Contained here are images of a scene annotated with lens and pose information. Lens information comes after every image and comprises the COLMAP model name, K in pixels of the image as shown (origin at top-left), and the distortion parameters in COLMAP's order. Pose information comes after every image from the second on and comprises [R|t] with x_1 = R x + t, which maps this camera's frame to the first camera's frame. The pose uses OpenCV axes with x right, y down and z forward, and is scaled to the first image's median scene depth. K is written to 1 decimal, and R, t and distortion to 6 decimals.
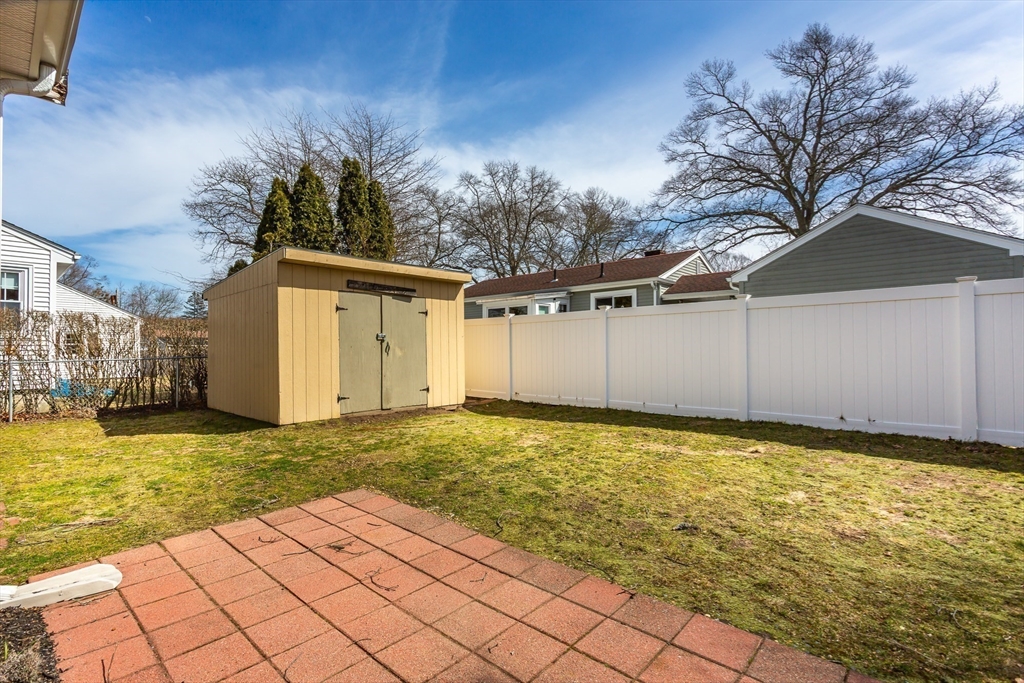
lens RADIAL K [[482.9, 0, 512.0], [0, 482.9, 341.5], [0, 0, 1]] dist [0.003256, 0.000719]
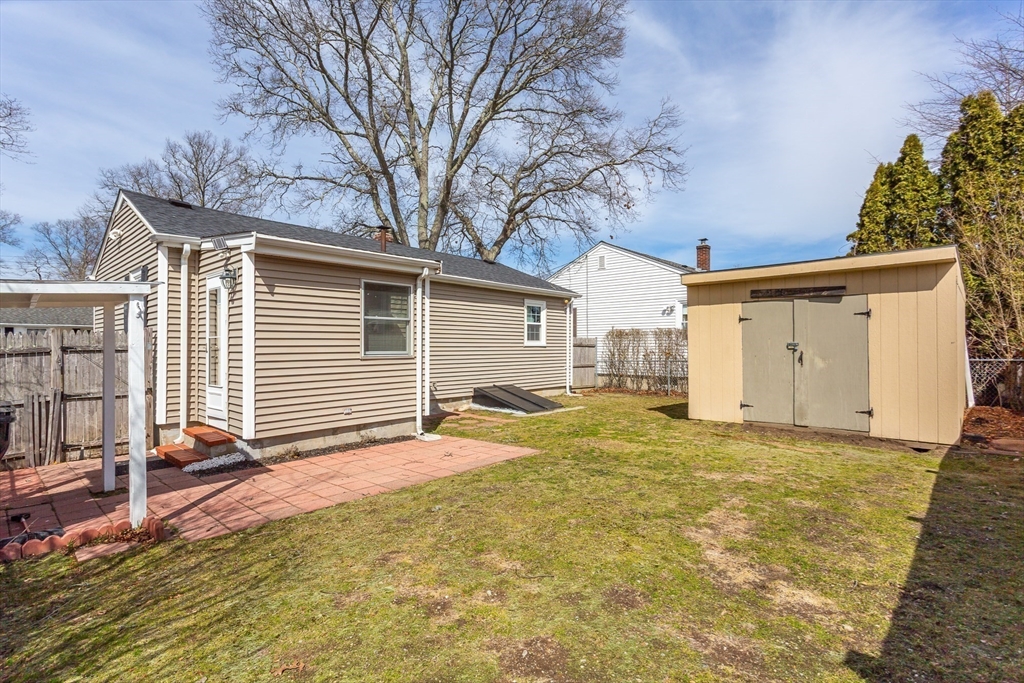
lens RADIAL K [[482.9, 0, 512.0], [0, 482.9, 341.5], [0, 0, 1]] dist [0.003256, 0.000719]
pose [[0.008980, -0.005628, -0.999944, 0.637338], [0.015176, 0.999870, -0.005491, -0.020143], [0.999845, -0.015126, 0.009065, 0.459185]]
